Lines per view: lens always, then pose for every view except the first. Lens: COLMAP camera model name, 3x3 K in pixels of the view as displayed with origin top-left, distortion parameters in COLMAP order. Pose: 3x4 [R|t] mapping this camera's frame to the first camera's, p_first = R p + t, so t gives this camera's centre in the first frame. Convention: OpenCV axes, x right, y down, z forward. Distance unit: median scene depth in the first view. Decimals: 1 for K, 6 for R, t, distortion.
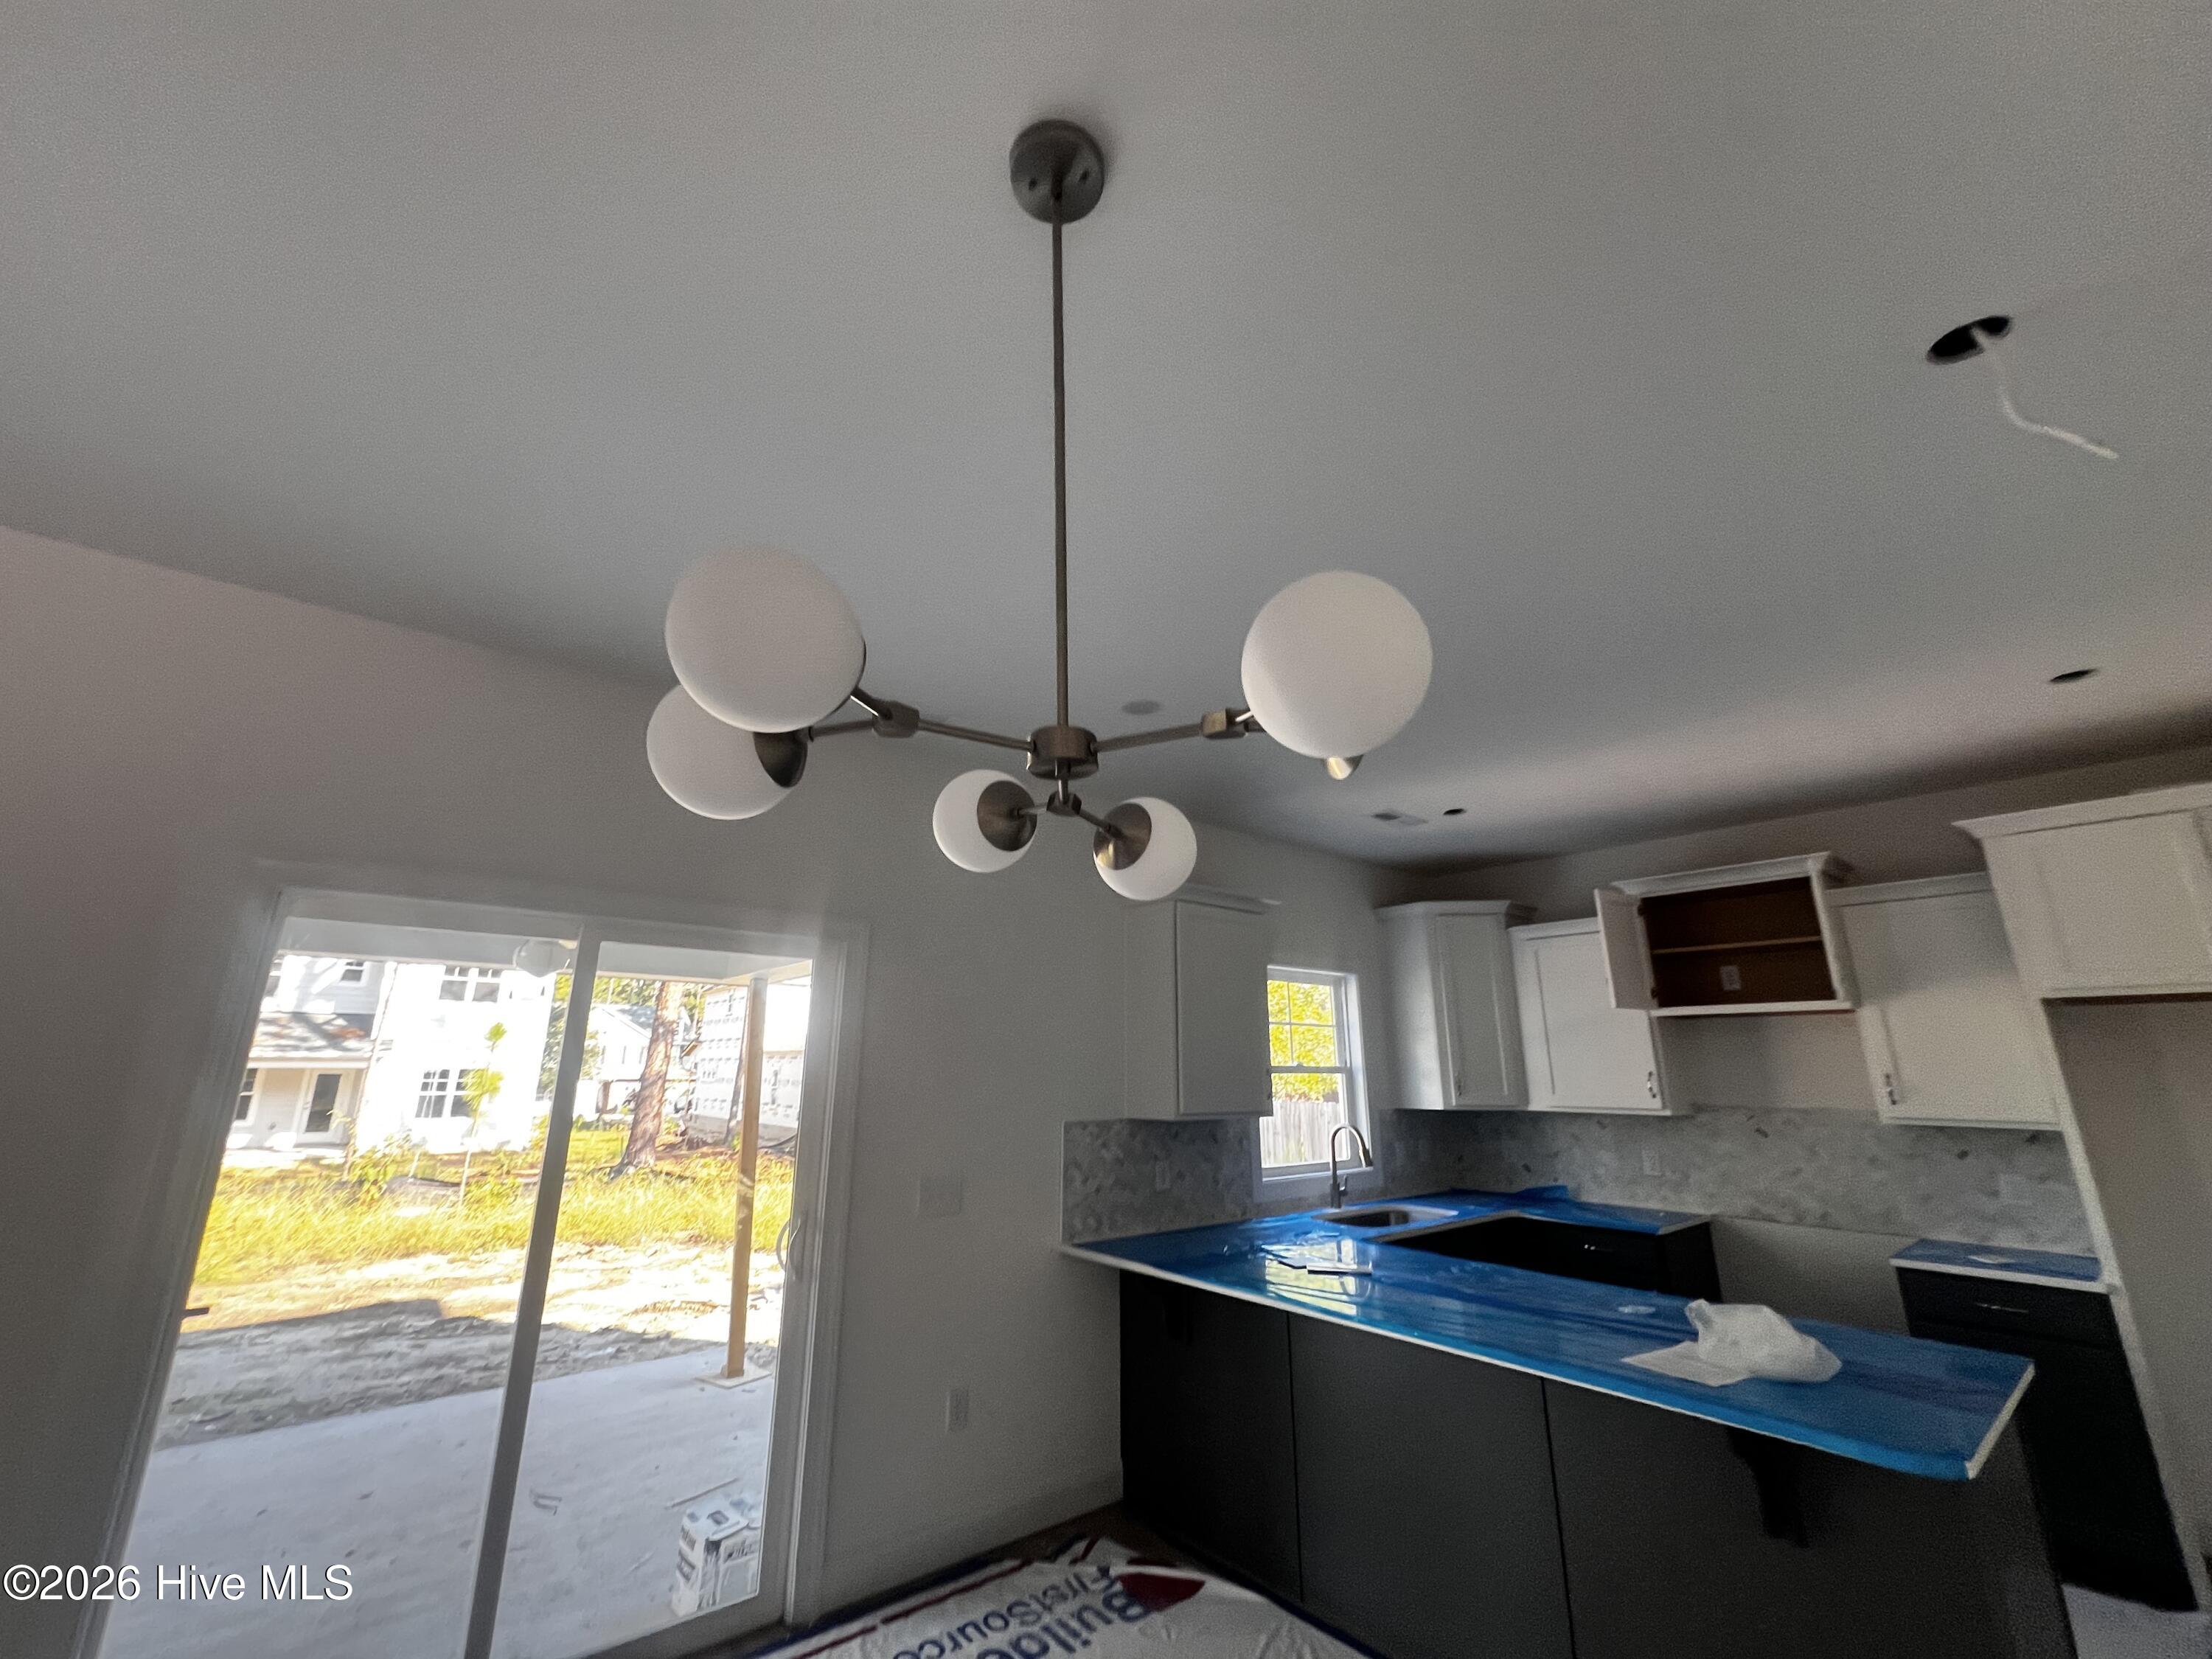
lens RADIAL K [[894.0, 0, 1096.2], [0, 894.0, 823.8], [0, 0, 1]] dist [-0.001309, 0.000033]
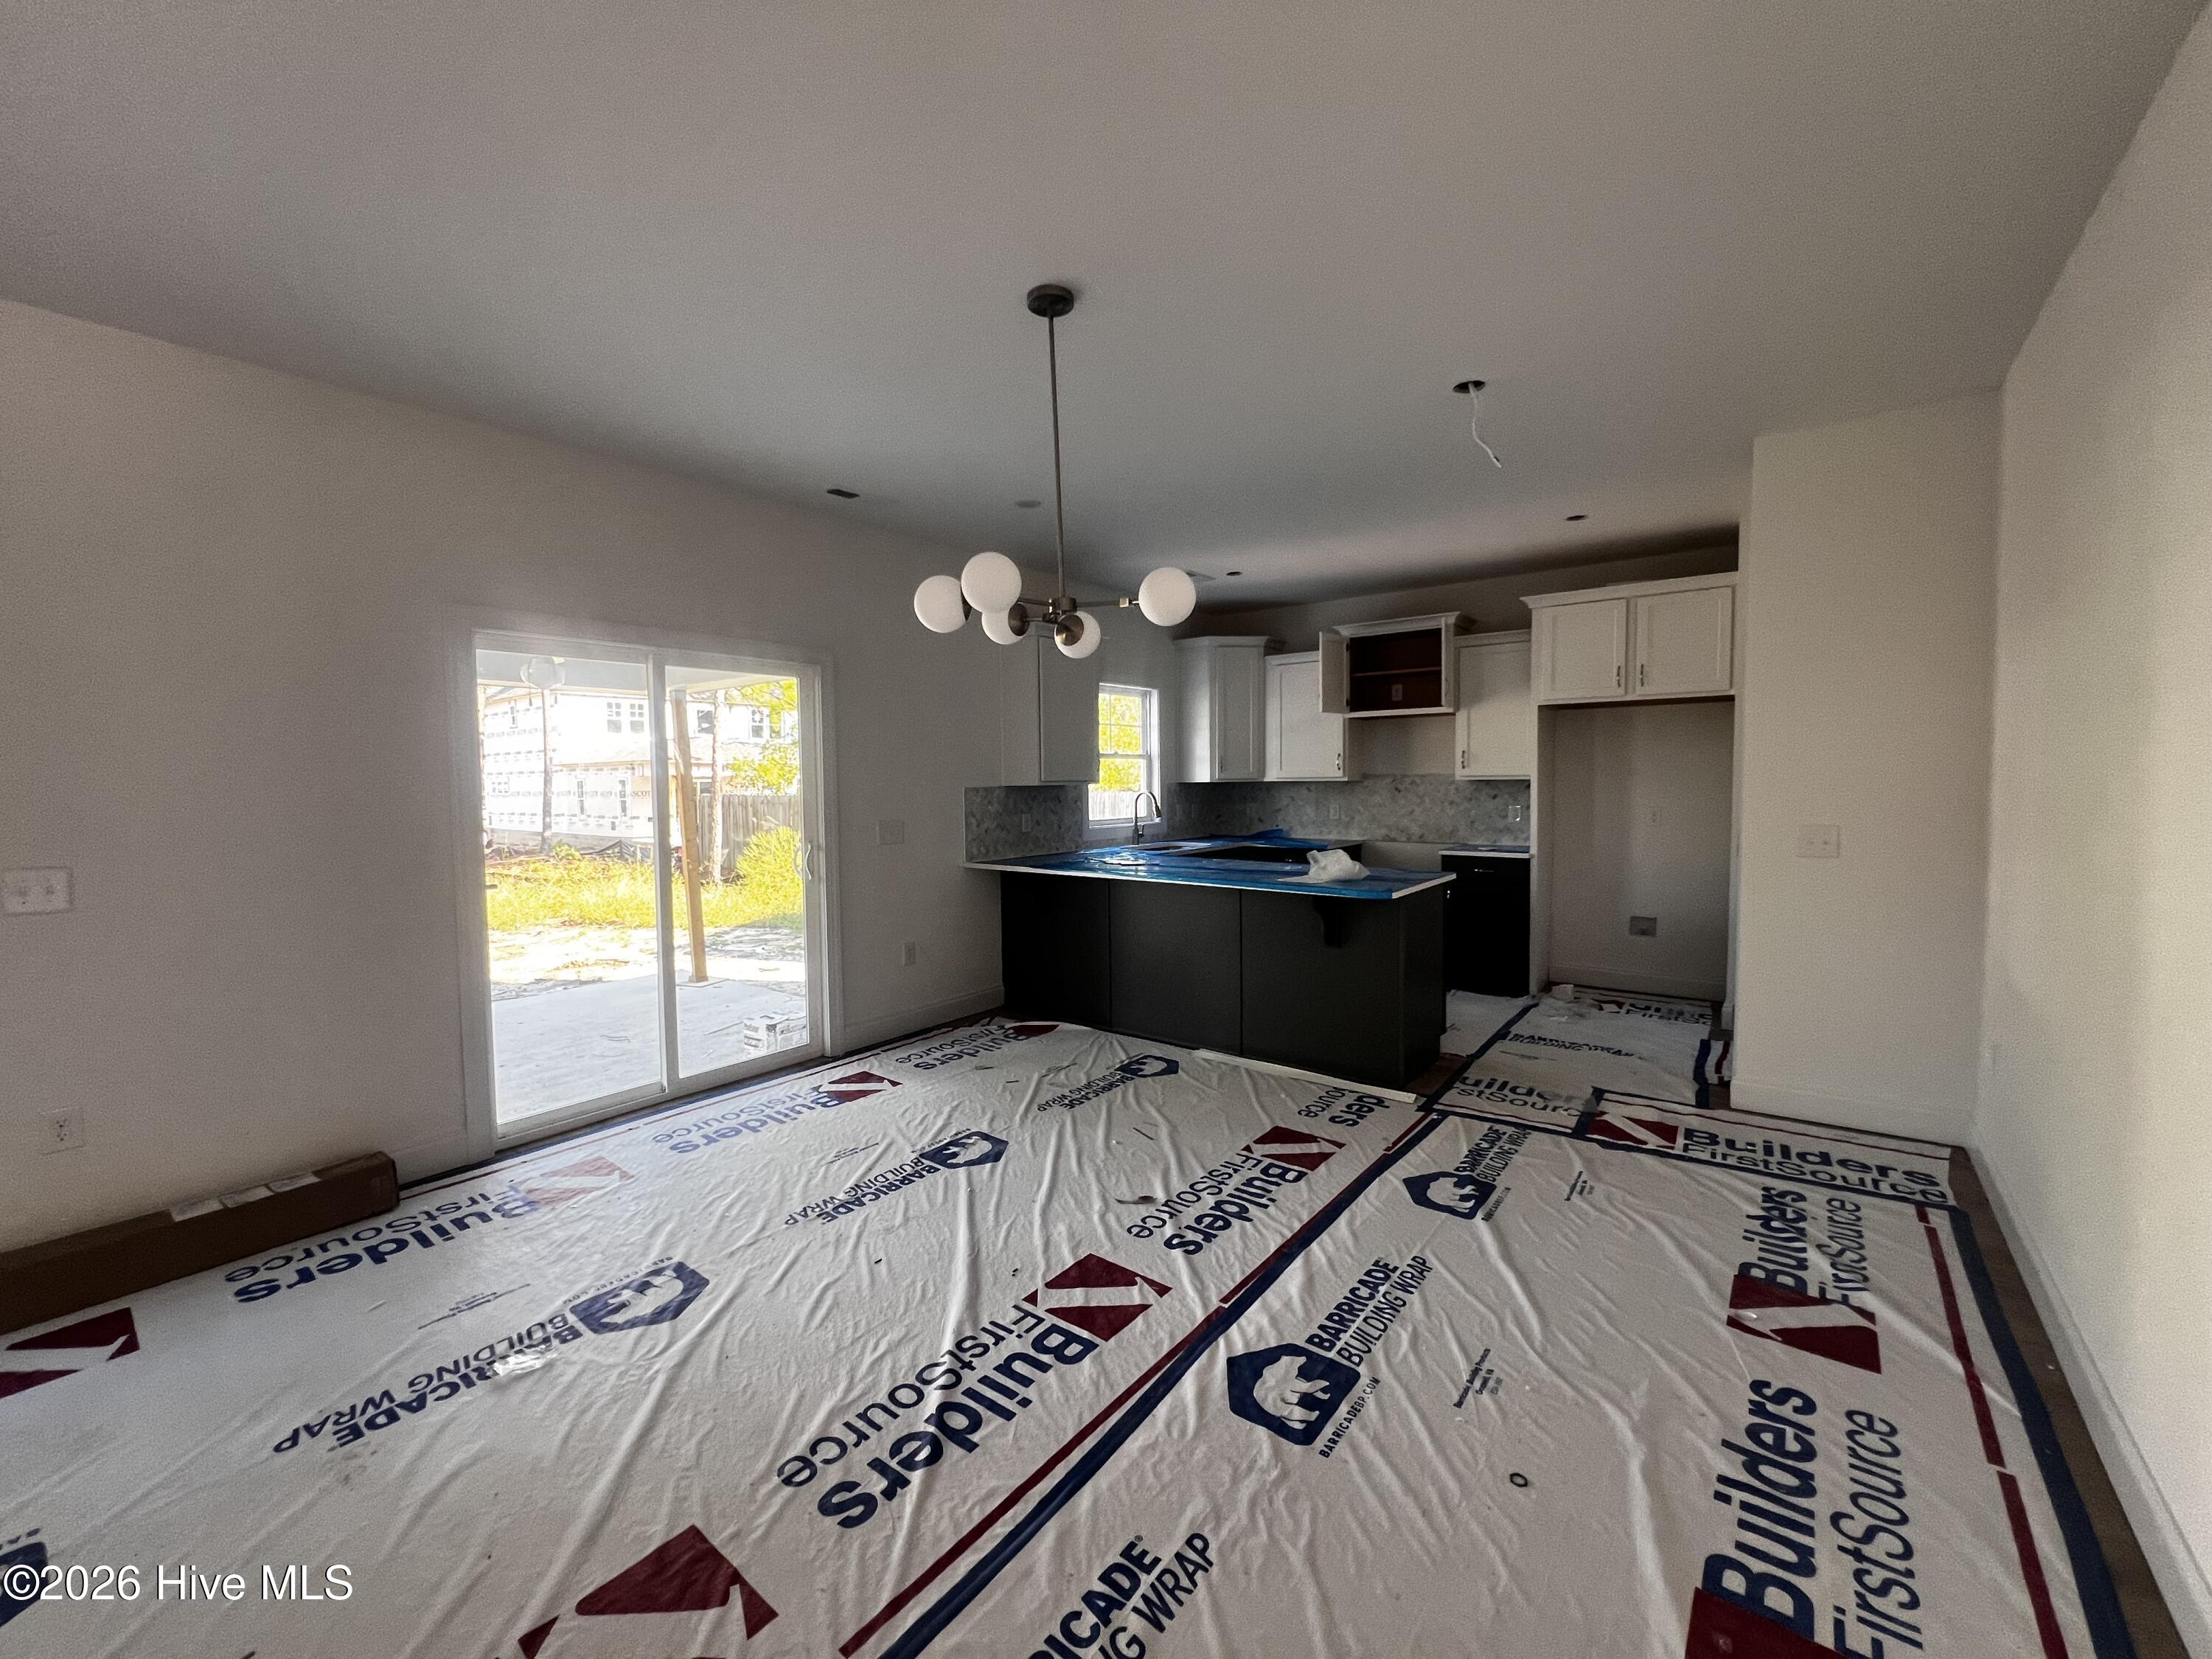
lens RADIAL K [[894.0, 0, 1096.2], [0, 894.0, 823.8], [0, 0, 1]] dist [-0.001309, 0.000033]
pose [[0.976437, -0.028211, 0.213951, -0.129342], [-0.040329, 0.950098, 0.309335, -0.071582], [-0.212001, -0.310675, 0.926573, -0.406083]]
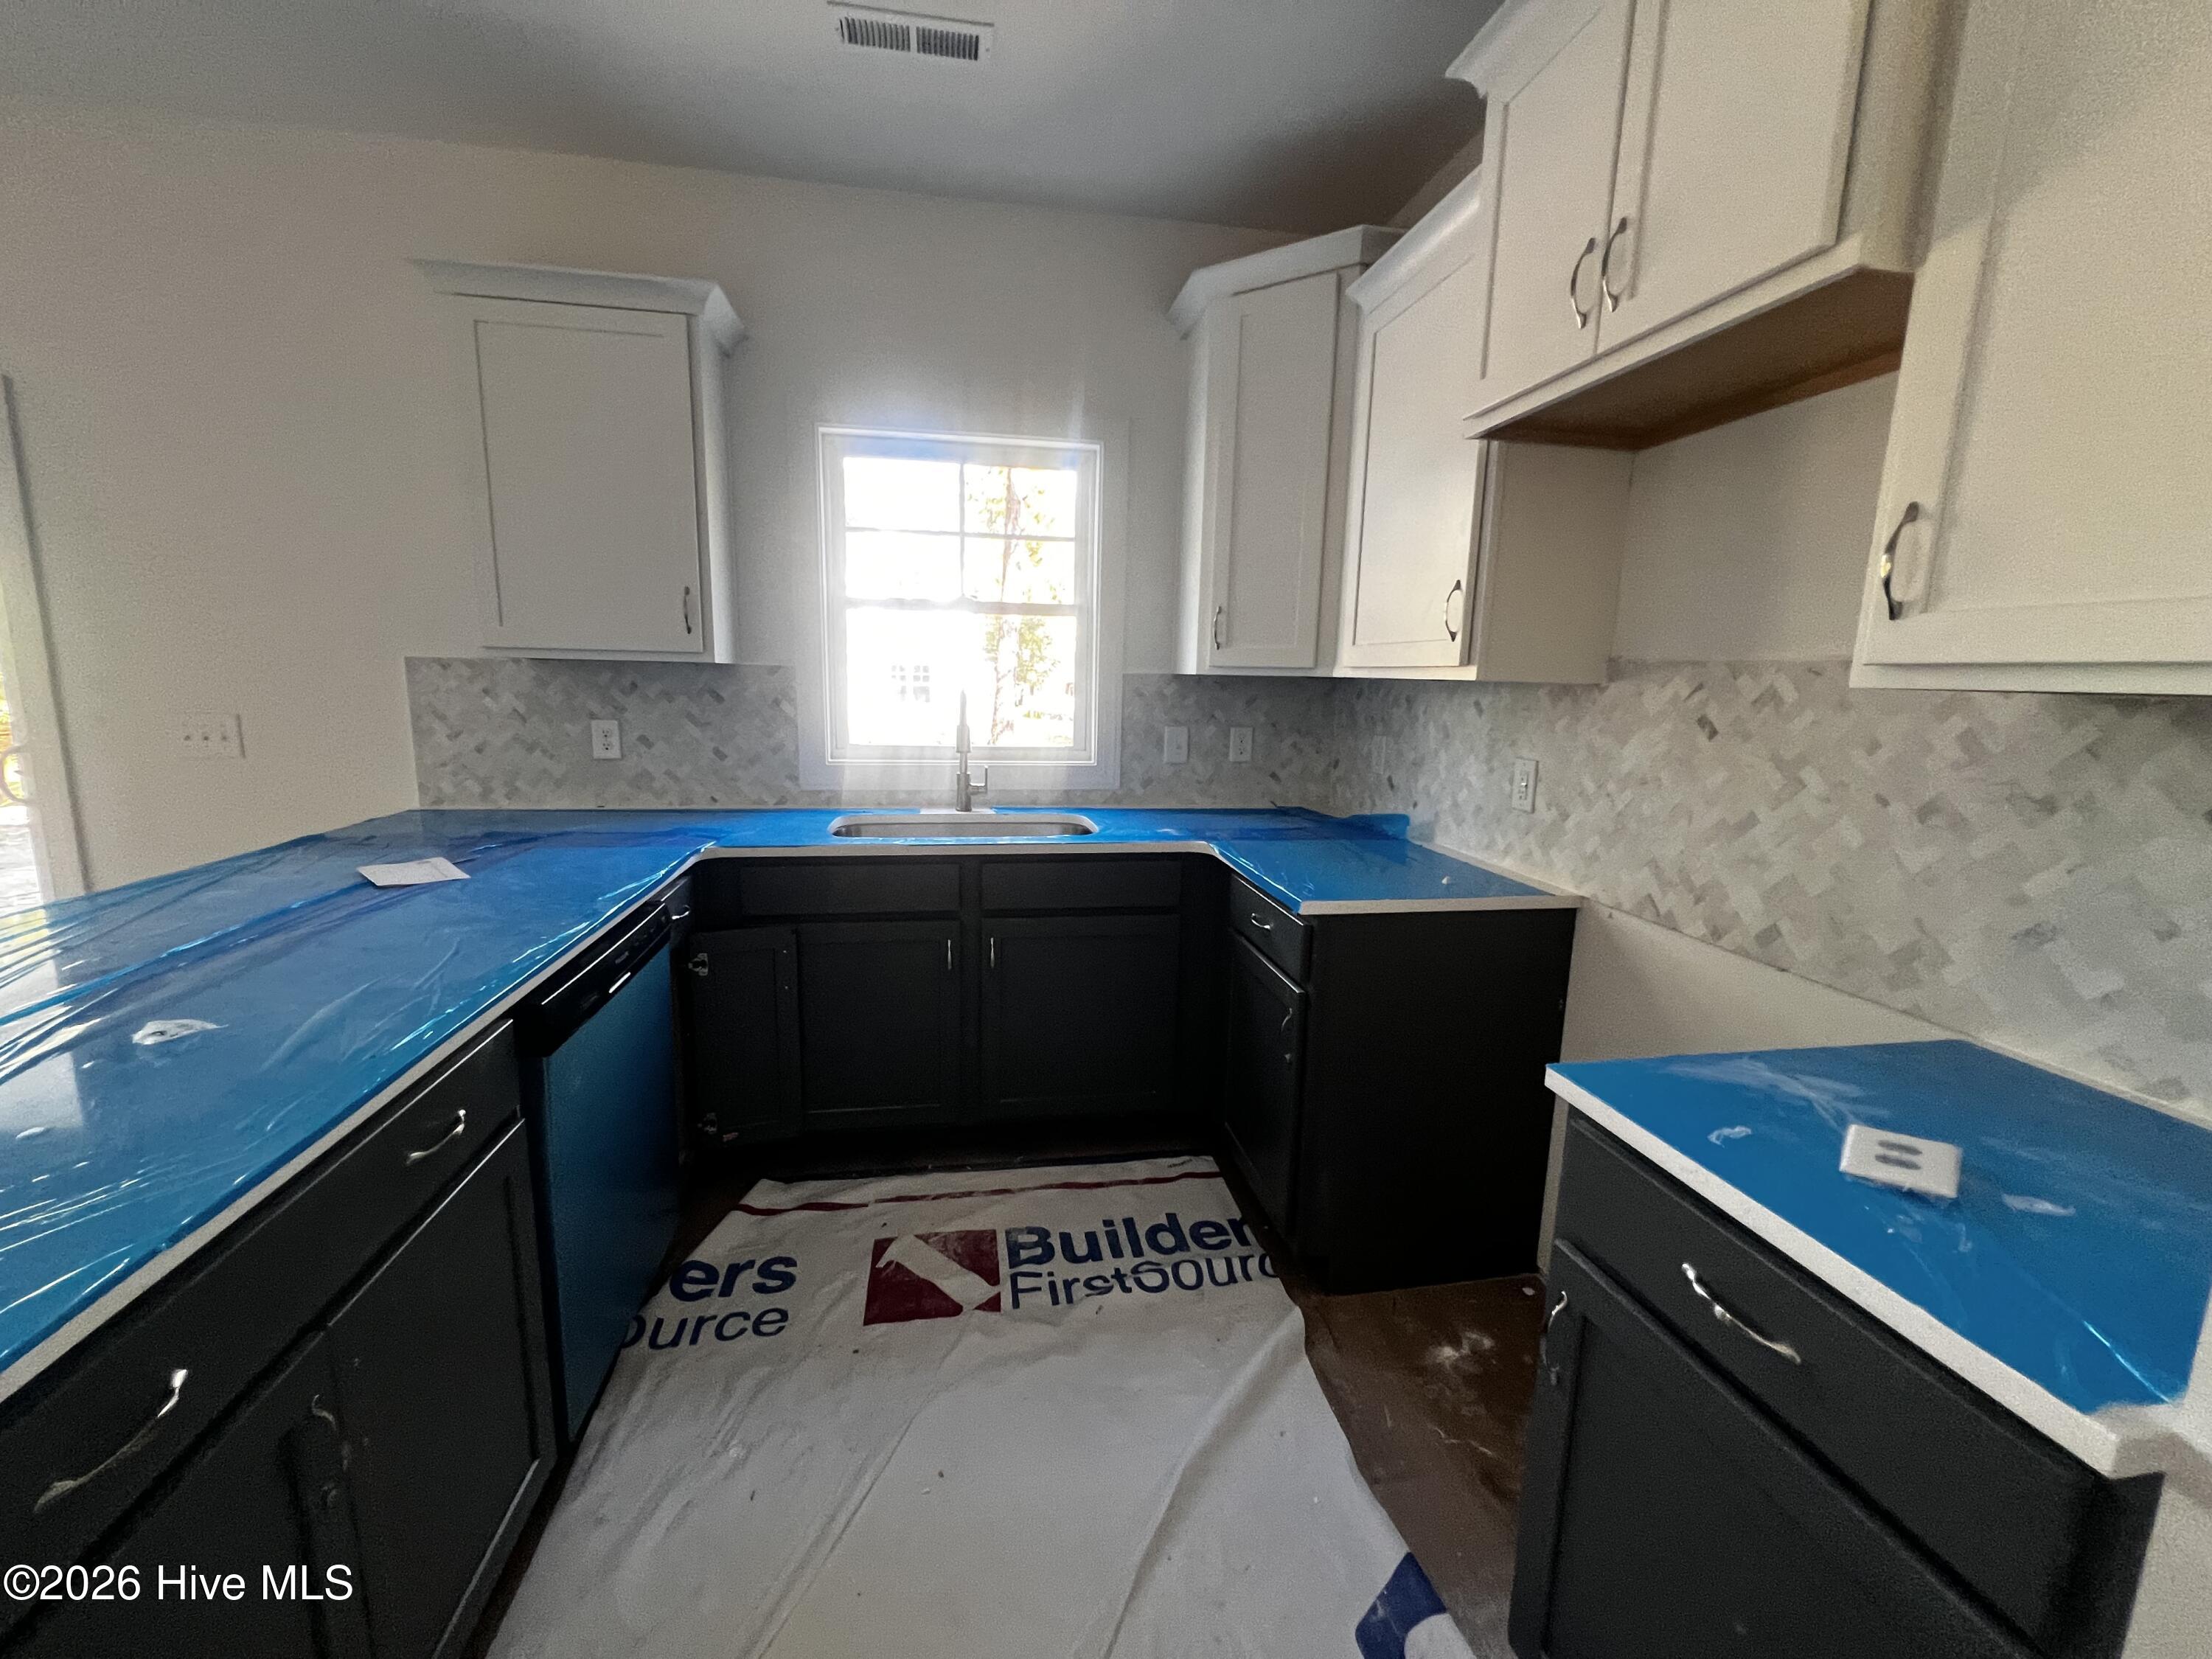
lens RADIAL K [[894.0, 0, 1096.2], [0, 894.0, 823.8], [0, 0, 1]] dist [-0.001309, 0.000033]
pose [[0.865864, 0.097647, -0.490658, 0.760722], [0.115150, 0.915533, 0.385408, 0.220533], [0.486848, -0.390209, 0.781483, 0.593840]]
